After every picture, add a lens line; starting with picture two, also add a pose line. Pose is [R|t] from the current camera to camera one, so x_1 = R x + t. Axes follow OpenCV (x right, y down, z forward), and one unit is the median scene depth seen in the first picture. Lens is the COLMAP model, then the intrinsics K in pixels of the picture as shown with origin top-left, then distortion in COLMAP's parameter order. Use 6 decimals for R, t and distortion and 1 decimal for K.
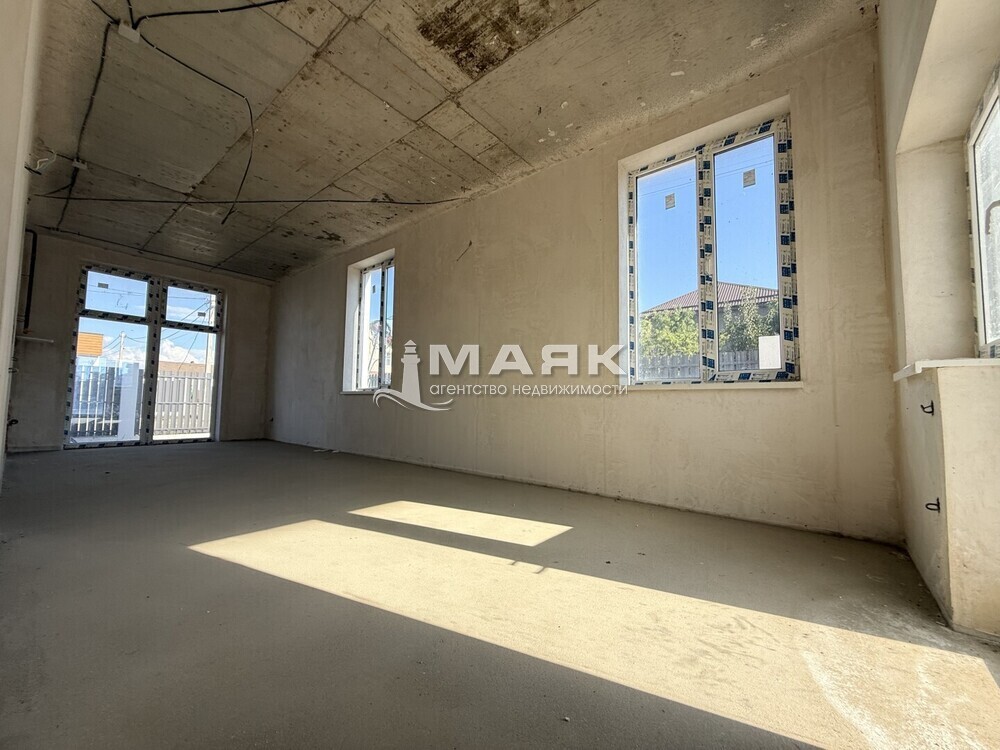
lens RADIAL K [[400.4, 0, 496.5], [0, 400.4, 376.3], [0, 0, 1]] dist [-0.001825, -0.000293]
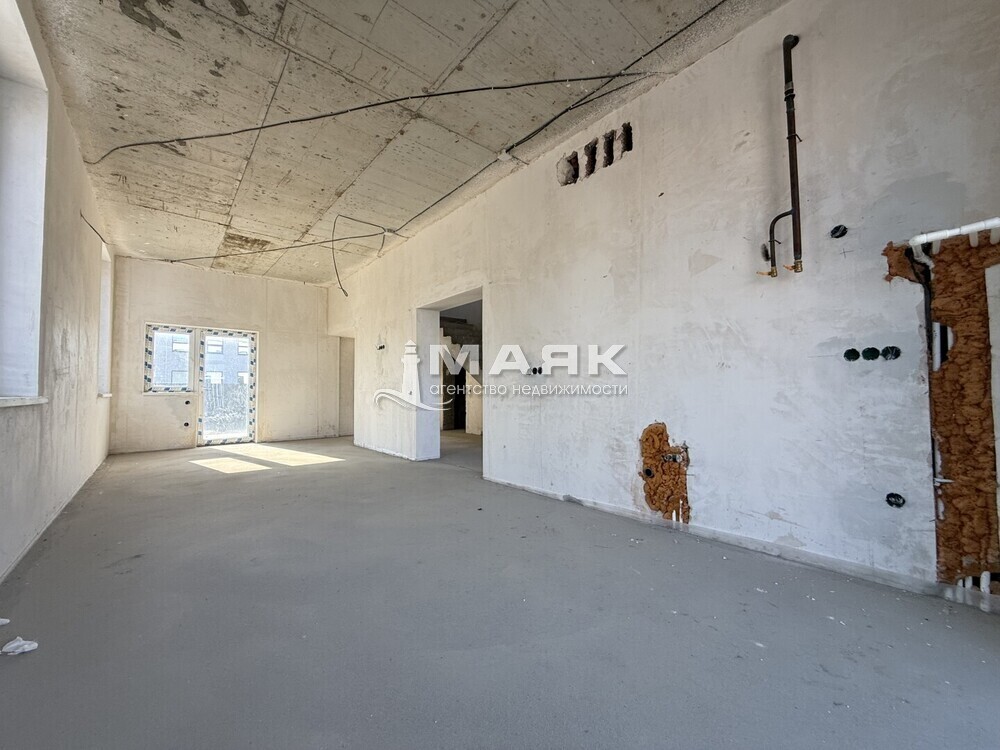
lens RADIAL K [[400.4, 0, 496.5], [0, 400.4, 376.3], [0, 0, 1]] dist [-0.001825, -0.000293]
pose [[-0.983484, -0.002013, 0.180983, -1.245120], [-0.020472, 0.994759, -0.100180, 0.069651], [-0.179833, -0.102230, -0.978371, 1.931527]]
